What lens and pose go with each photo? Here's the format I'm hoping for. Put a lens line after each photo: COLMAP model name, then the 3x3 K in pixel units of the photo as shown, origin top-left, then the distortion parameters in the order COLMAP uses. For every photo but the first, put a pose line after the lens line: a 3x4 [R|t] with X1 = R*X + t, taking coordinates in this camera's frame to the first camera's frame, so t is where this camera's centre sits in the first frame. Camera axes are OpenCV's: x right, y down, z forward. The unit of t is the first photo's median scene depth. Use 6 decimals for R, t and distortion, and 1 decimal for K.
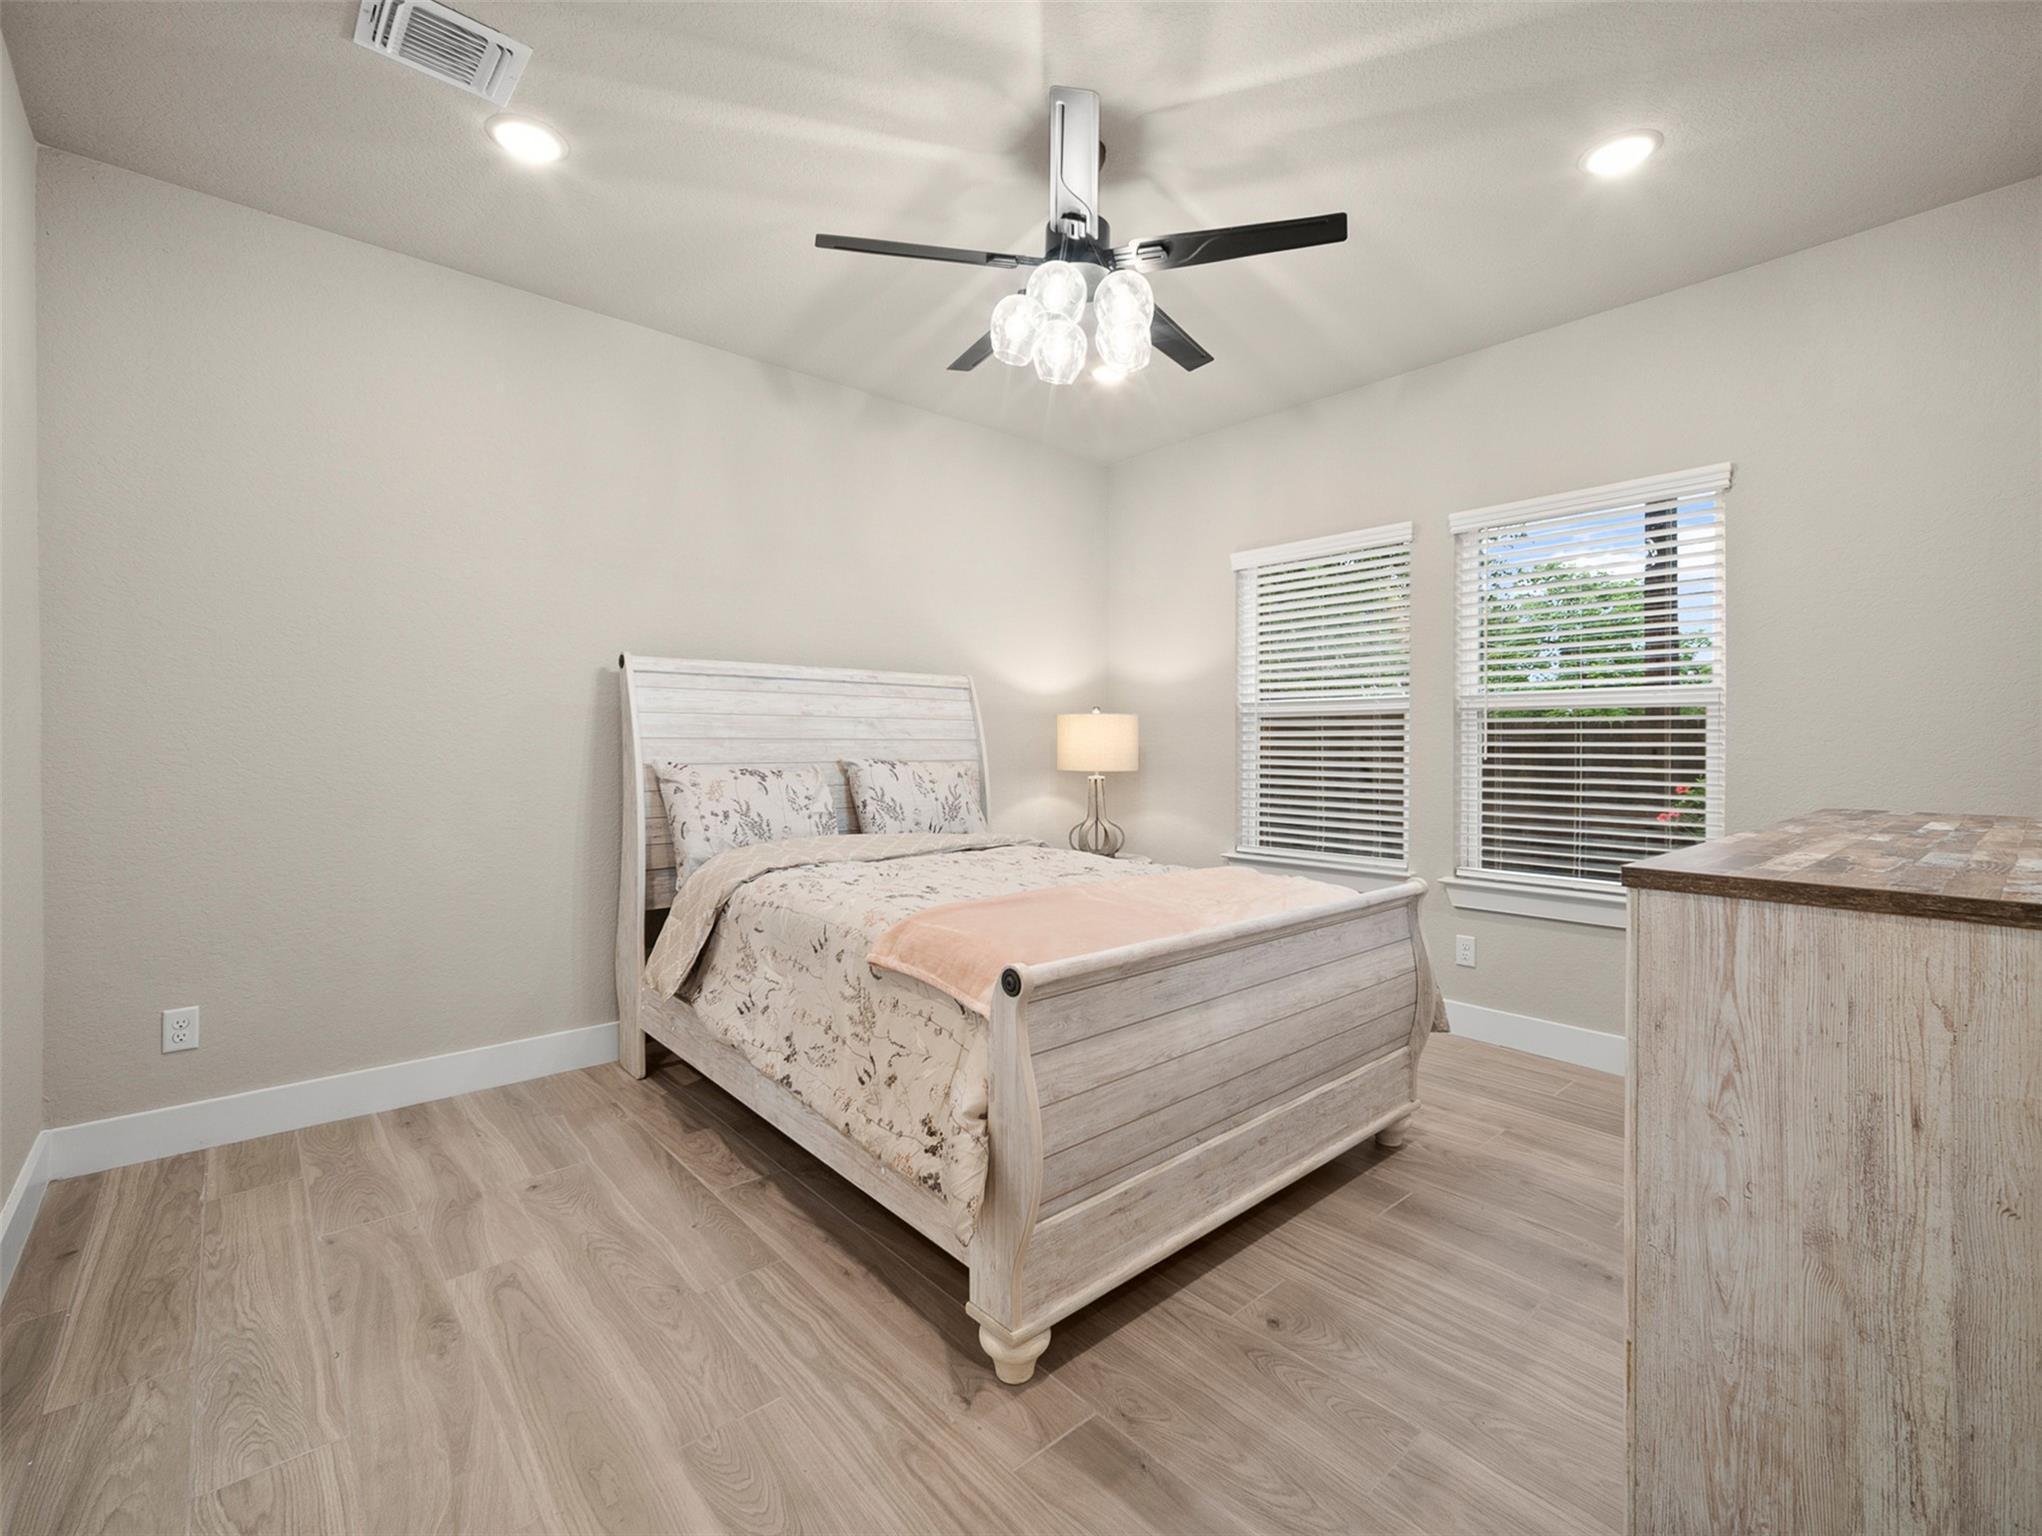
lens RADIAL K [[924.6, 0, 1023.5], [0, 924.6, 752.0], [0, 0, 1]] dist [-0.003745, 0.000500]
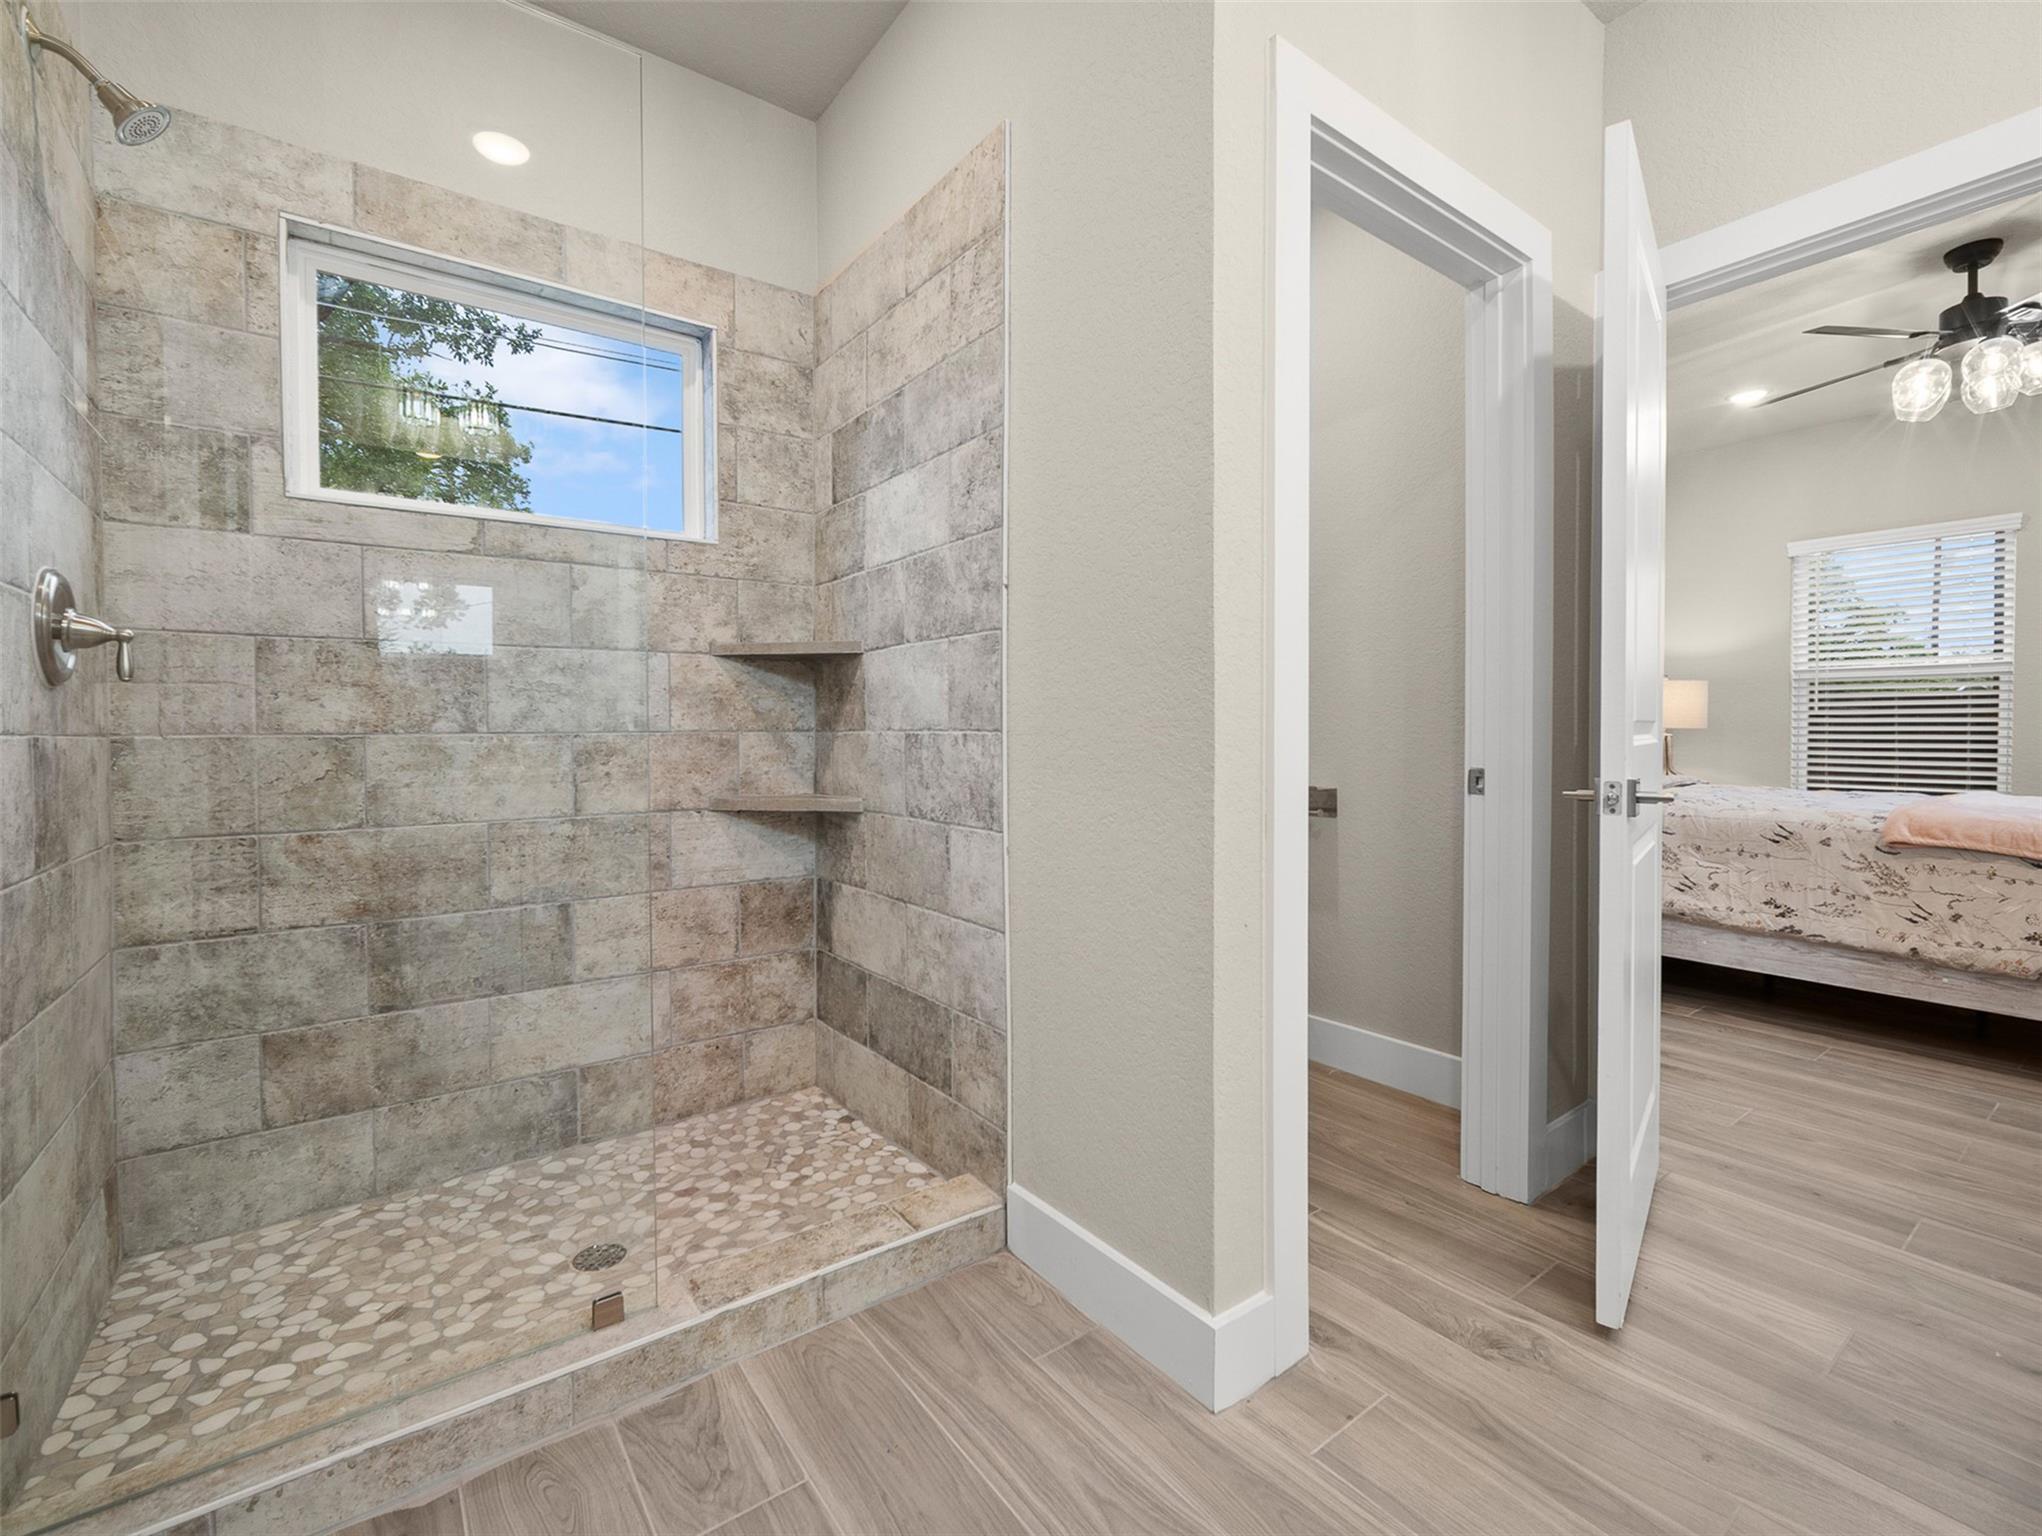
lens RADIAL K [[924.6, 0, 1022.3], [0, 924.6, 761.8], [0, 0, 1]] dist [-0.003745, 0.000500]
pose [[0.996684, -0.005416, -0.081192, -1.308641], [0.007424, 0.999673, 0.024459, 0.054206], [0.081033, -0.024981, 0.996398, -0.498791]]
